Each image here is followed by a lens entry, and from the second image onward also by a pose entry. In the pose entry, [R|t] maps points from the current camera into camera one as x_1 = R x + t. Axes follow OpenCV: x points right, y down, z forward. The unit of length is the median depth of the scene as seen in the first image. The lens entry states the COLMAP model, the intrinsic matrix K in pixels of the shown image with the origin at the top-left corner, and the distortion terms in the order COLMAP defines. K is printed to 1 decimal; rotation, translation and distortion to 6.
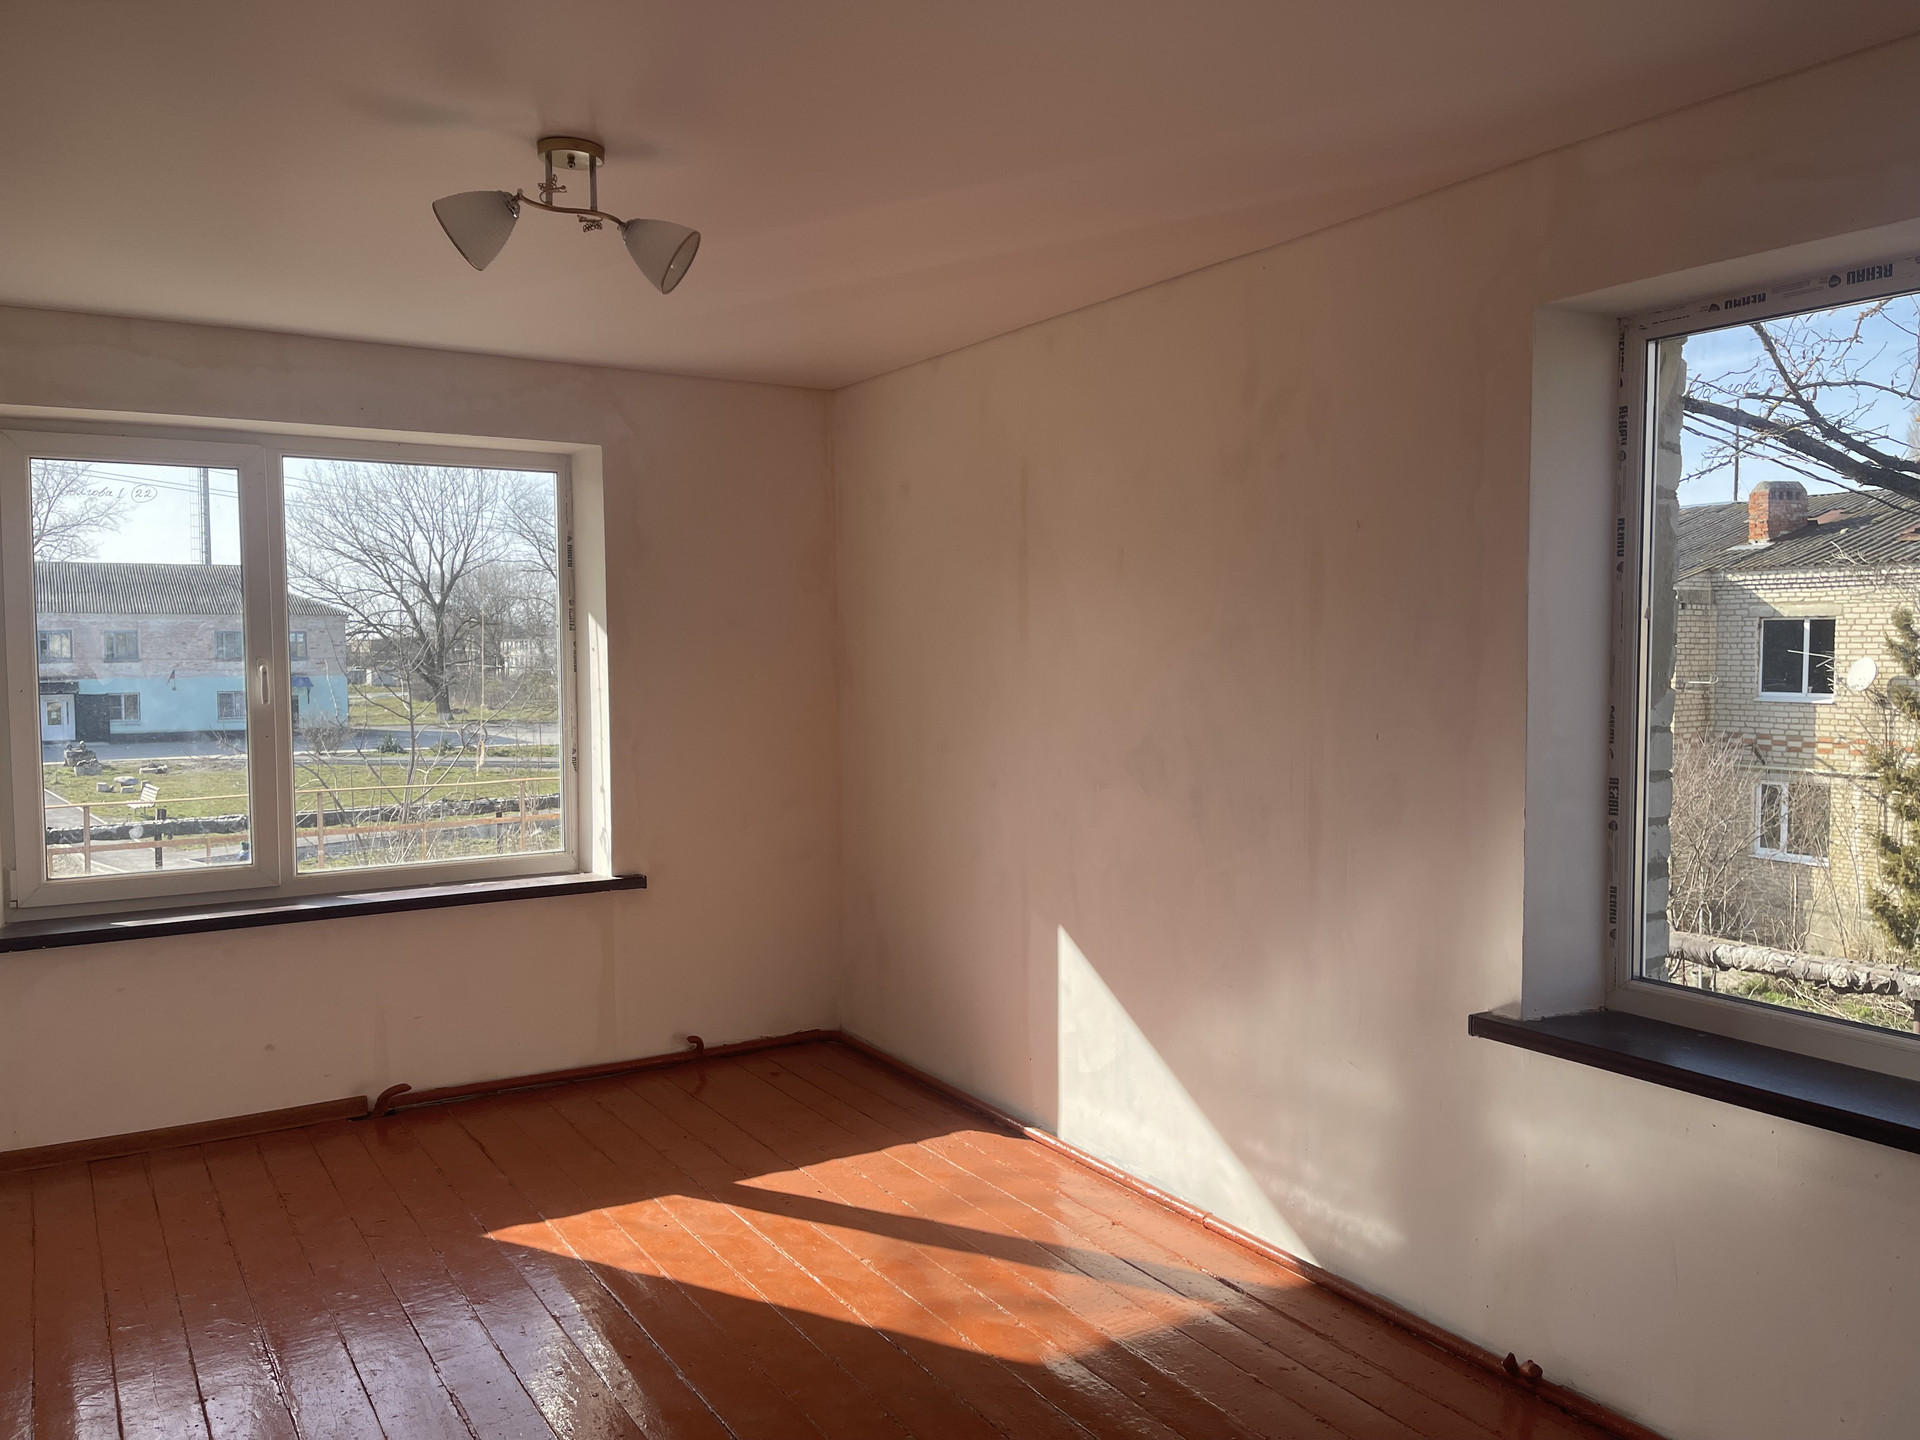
lens RADIAL K [[1445.5, 0, 969.8], [0, 1445.5, 726.6], [0, 0, 1]] dist [0.037982, 0.002036]
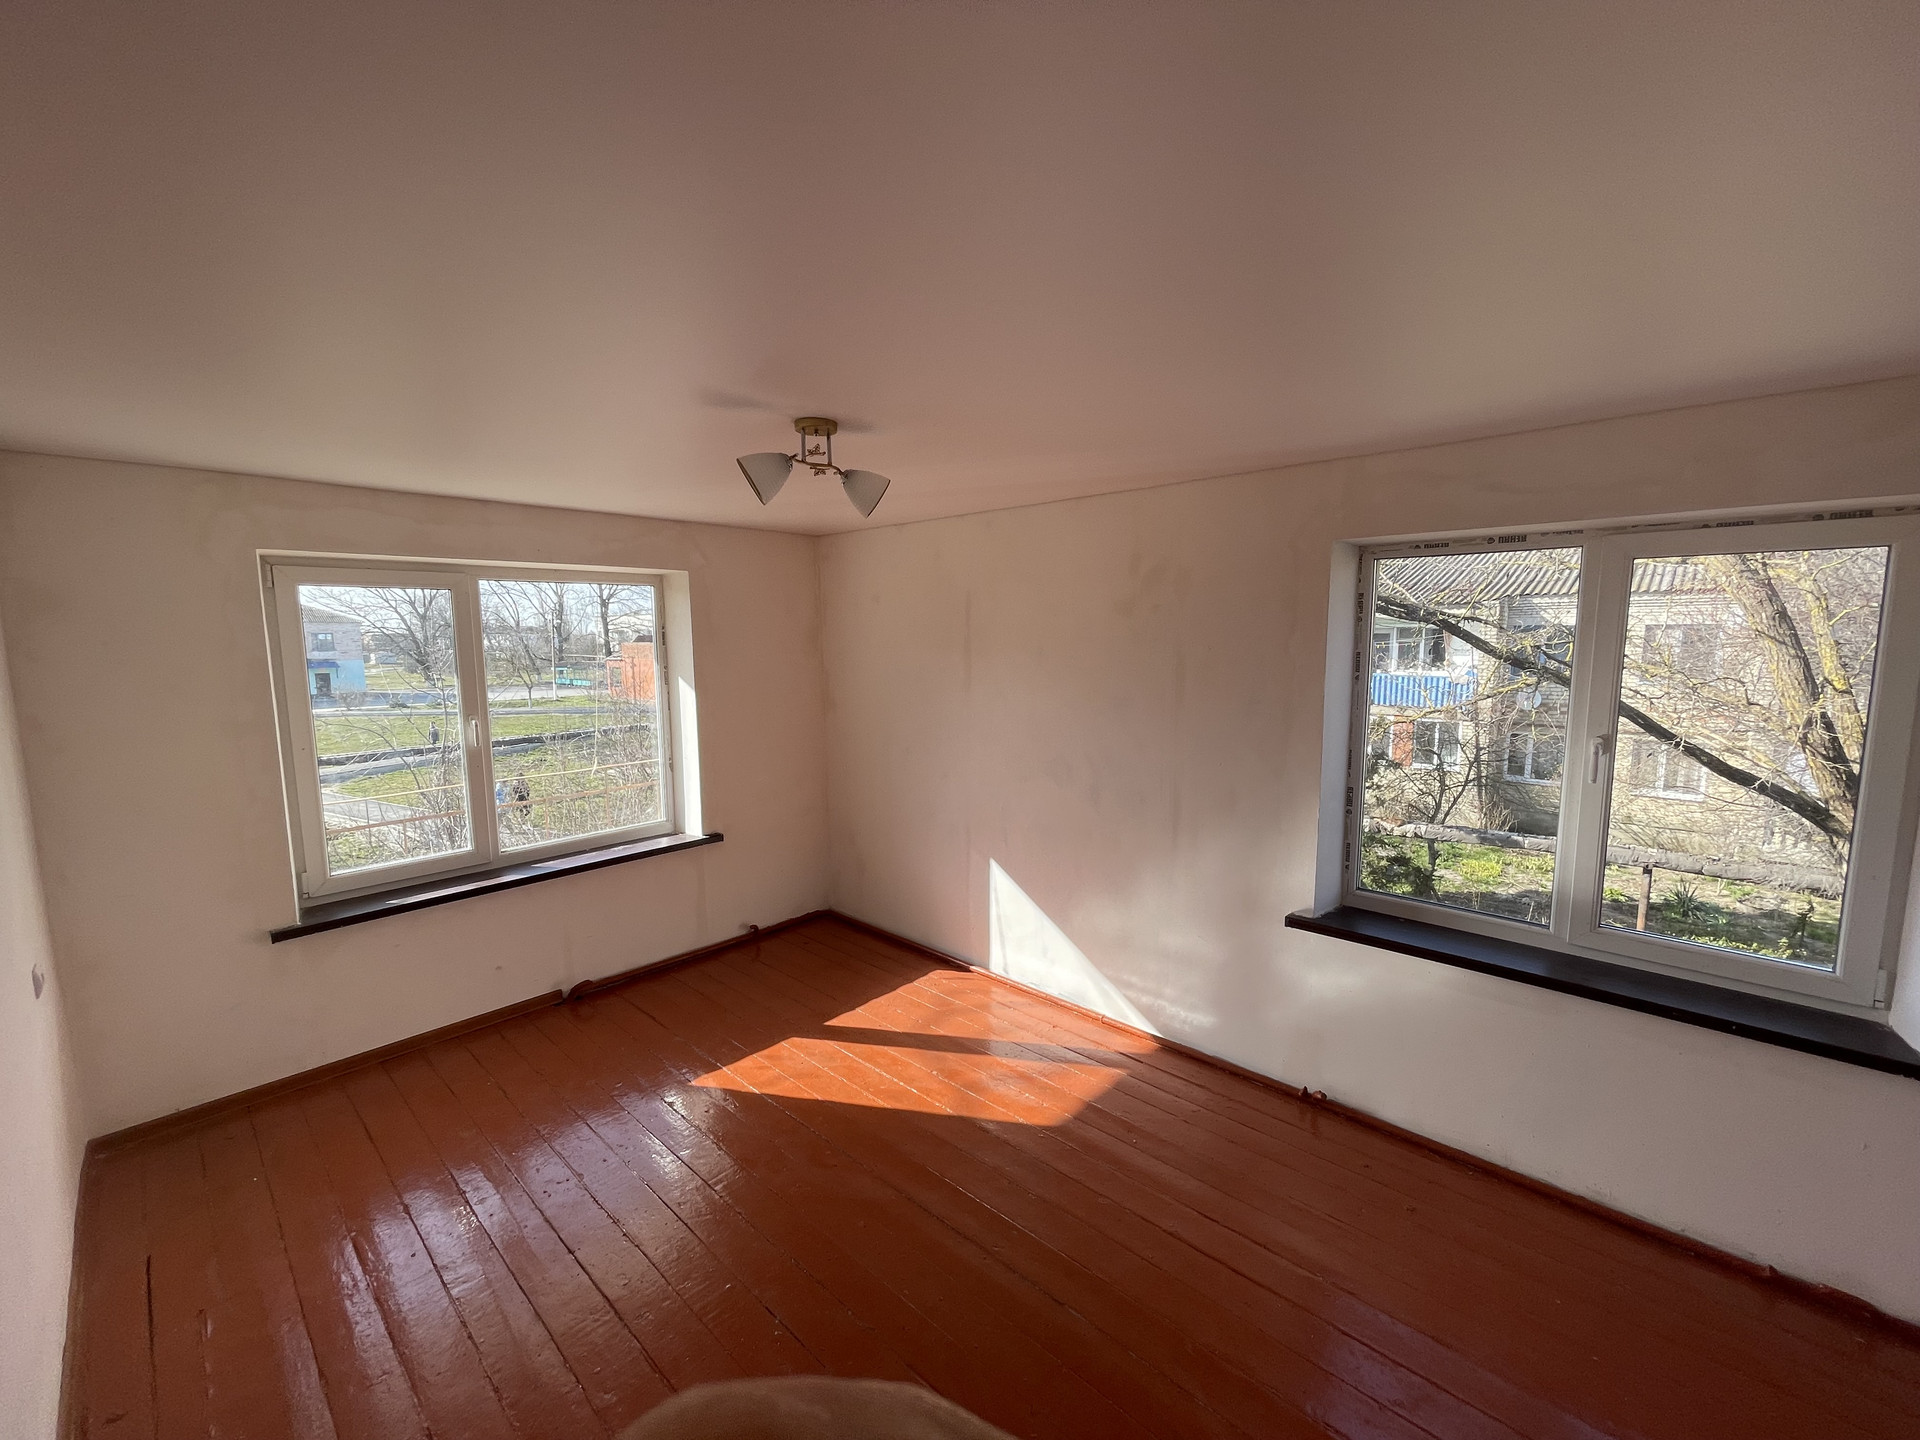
lens RADIAL K [[770.7, 0, 955.0], [0, 770.7, 725.9], [0, 0, 1]] dist [-0.001176, 0.000104]
pose [[0.967157, -0.033569, 0.251955, -0.217606], [0.018167, 0.997835, 0.063210, -0.082546], [-0.253531, -0.056556, 0.965672, 0.109341]]
